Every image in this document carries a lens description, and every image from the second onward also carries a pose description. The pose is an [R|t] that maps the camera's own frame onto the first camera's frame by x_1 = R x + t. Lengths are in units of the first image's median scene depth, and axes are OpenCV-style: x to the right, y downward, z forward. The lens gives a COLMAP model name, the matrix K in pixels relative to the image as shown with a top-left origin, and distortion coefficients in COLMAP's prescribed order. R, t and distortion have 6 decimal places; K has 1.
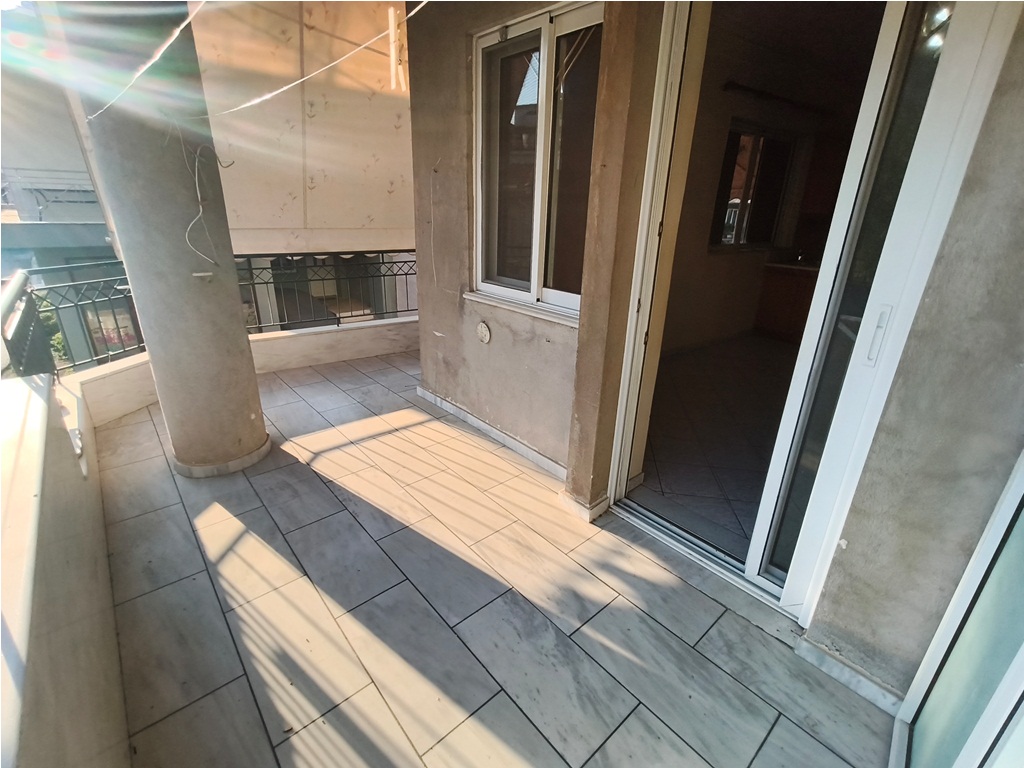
lens RADIAL K [[469.6, 0, 515.2], [0, 469.6, 381.0], [0, 0, 1]] dist [0.006821, 0.000633]
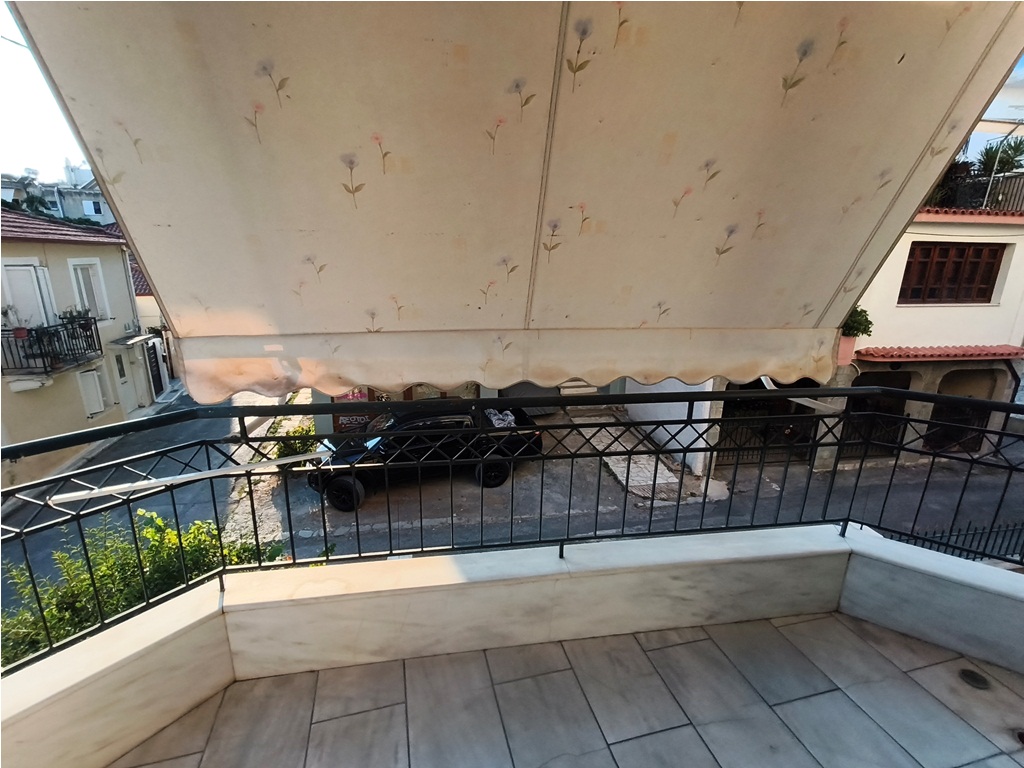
lens RADIAL K [[469.6, 0, 506.0], [0, 469.6, 388.6], [0, 0, 1]] dist [0.006821, 0.000633]
pose [[0.895897, 0.115219, -0.429061, -0.259482], [-0.159177, 0.984914, -0.067882, -0.232500], [0.414767, 0.129112, 0.900721, 0.585796]]
